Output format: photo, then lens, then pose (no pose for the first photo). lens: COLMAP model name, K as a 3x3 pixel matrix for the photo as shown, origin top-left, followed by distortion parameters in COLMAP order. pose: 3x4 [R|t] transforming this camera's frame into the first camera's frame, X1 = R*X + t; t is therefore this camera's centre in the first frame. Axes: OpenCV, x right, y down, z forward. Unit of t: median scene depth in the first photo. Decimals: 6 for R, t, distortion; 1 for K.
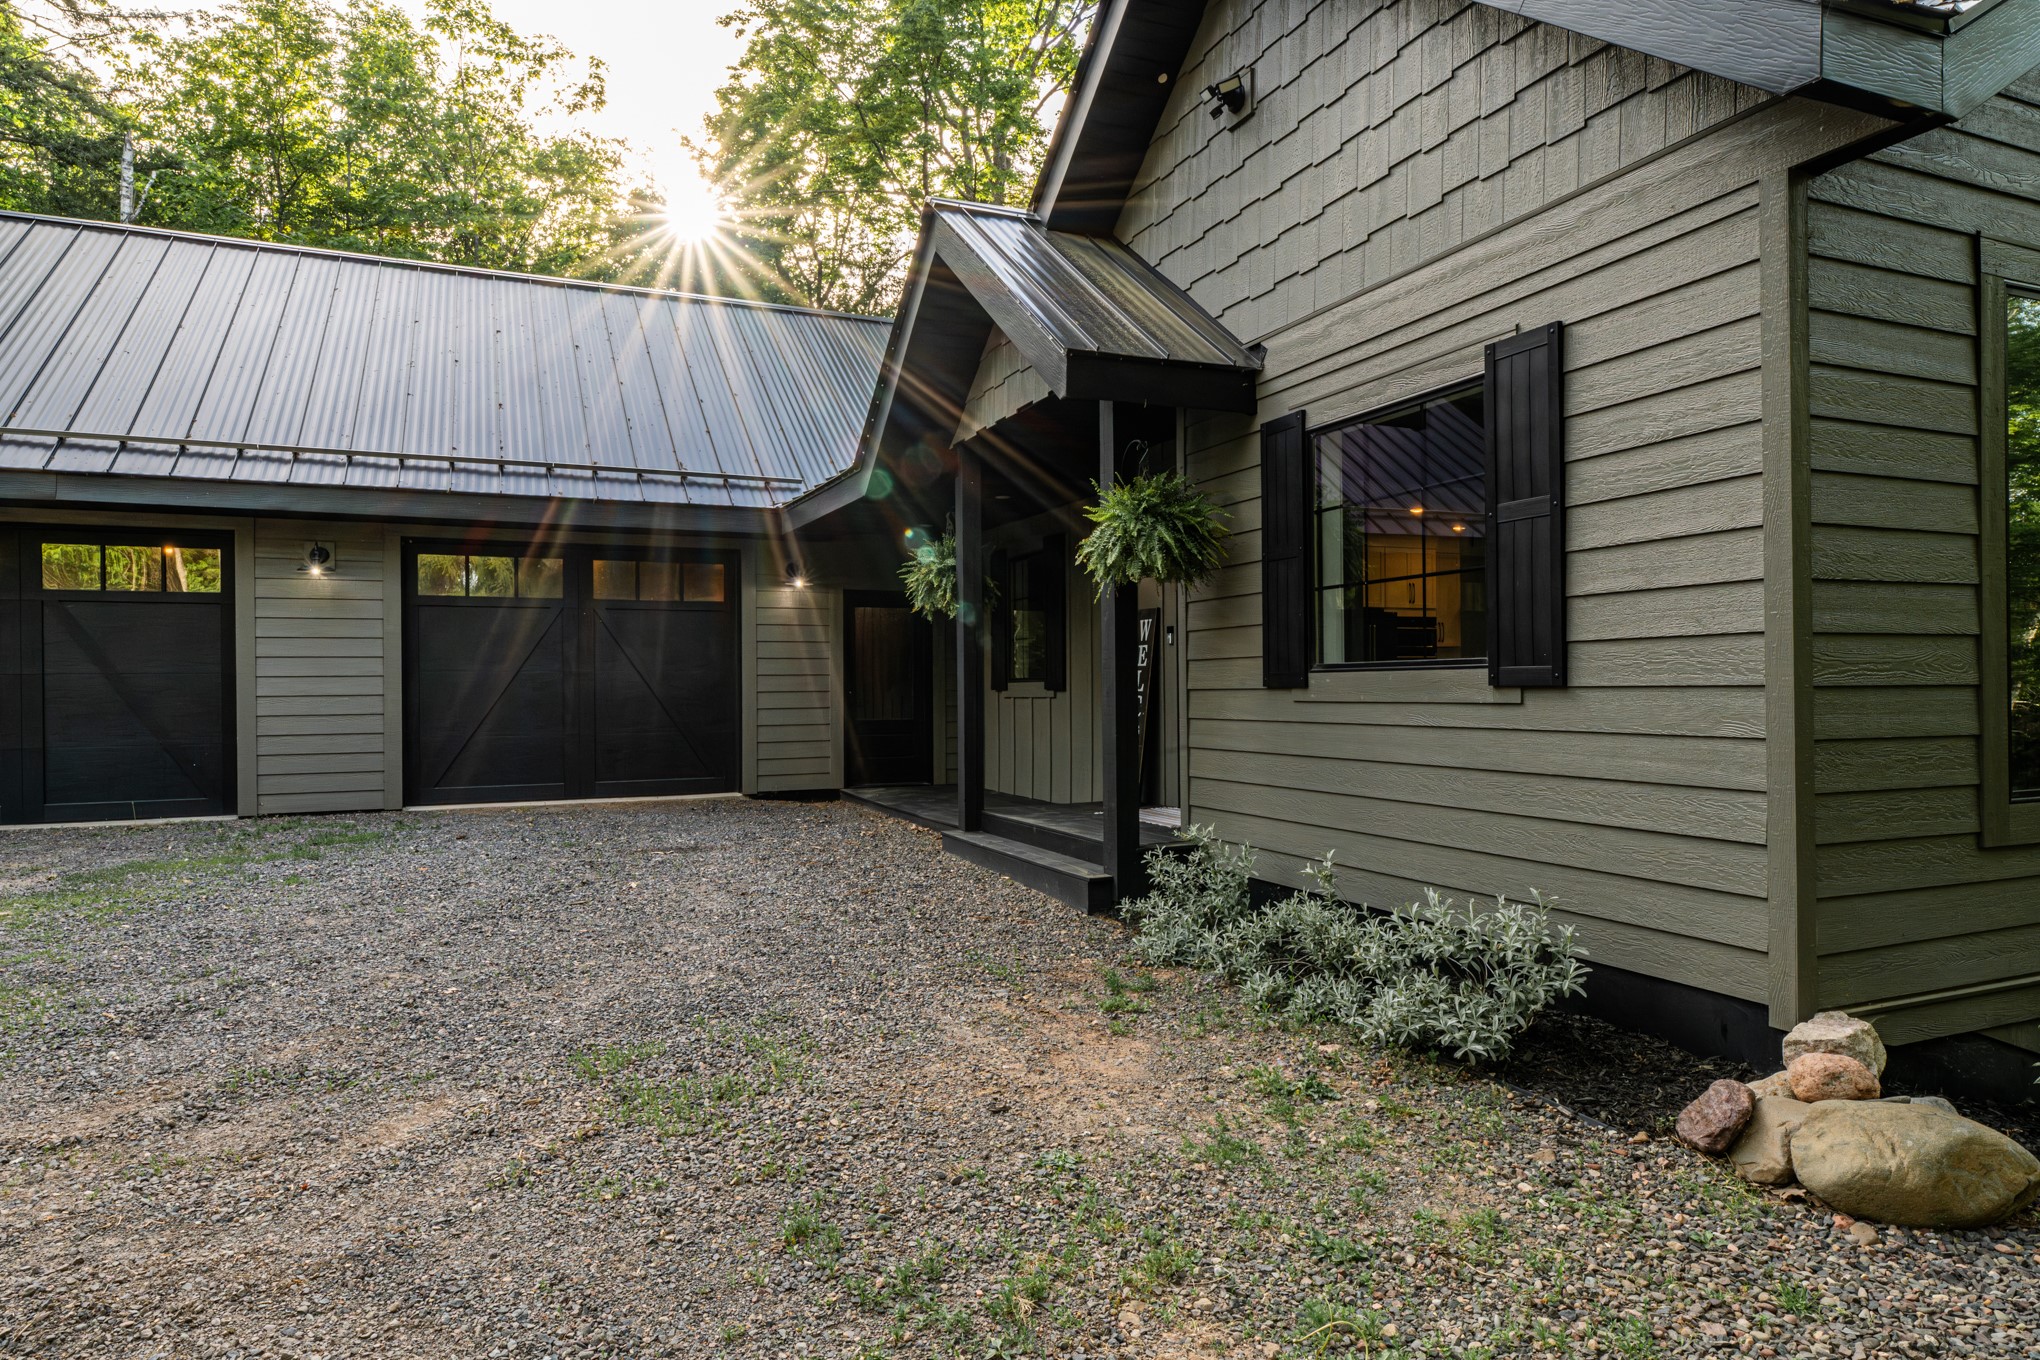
lens RADIAL K [[1207.1, 0, 1019.1], [0, 1207.1, 687.9], [0, 0, 1]] dist [0.003893, 0.001392]
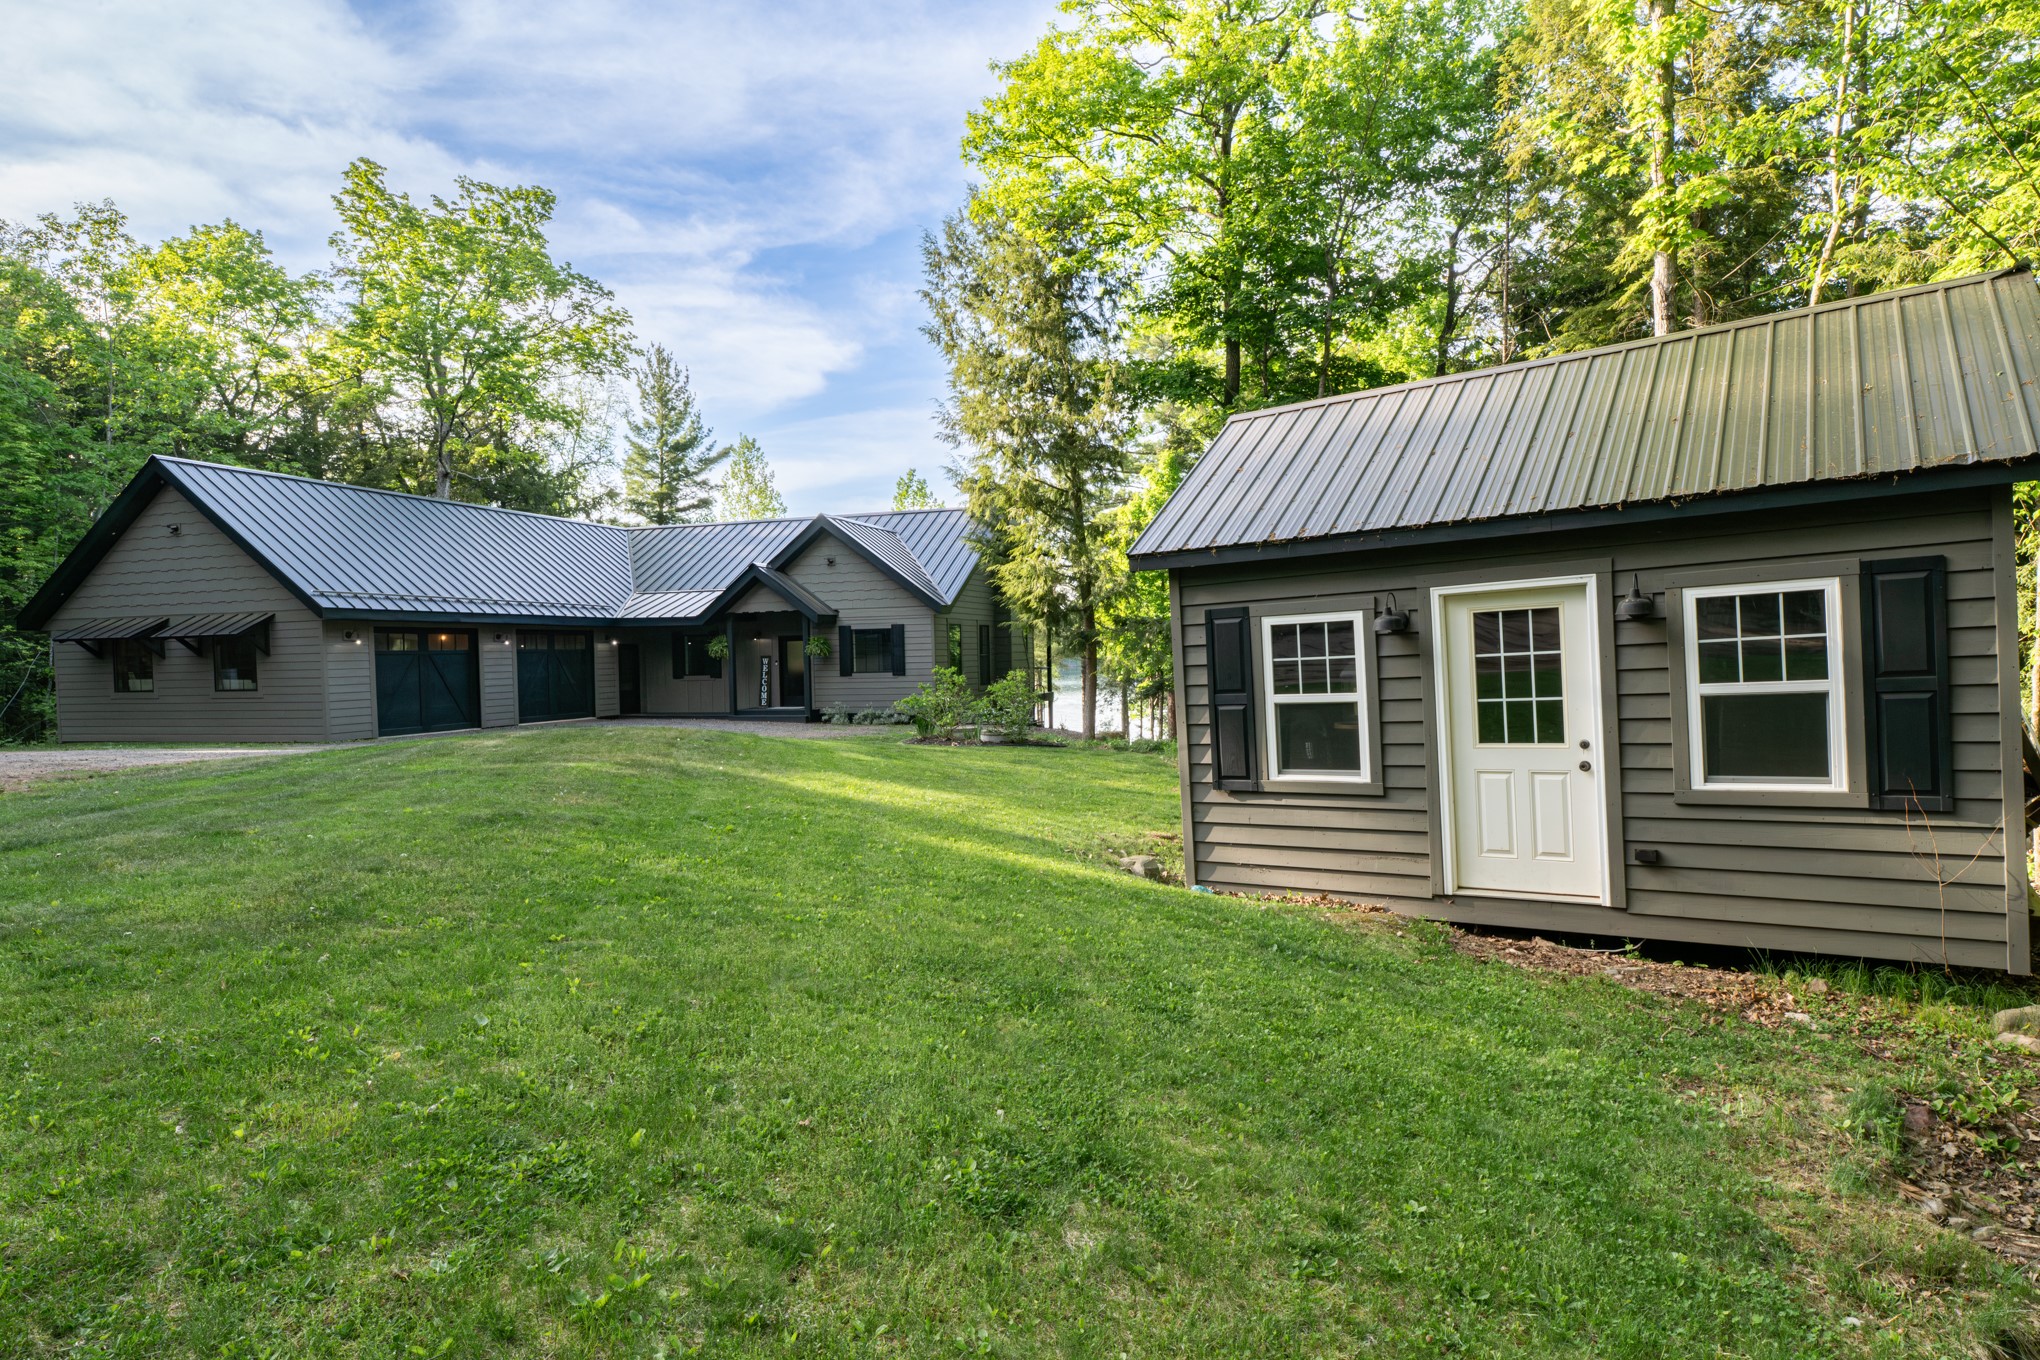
lens RADIAL K [[1111.4, 0, 1016.1], [0, 1111.4, 701.5], [0, 0, 1]] dist [0.001351, 0.001453]
pose [[0.655553, -0.038584, 0.754163, -3.112841], [0.015981, 0.999179, 0.037228, -0.060552], [-0.754980, -0.012353, 0.655632, -2.904381]]
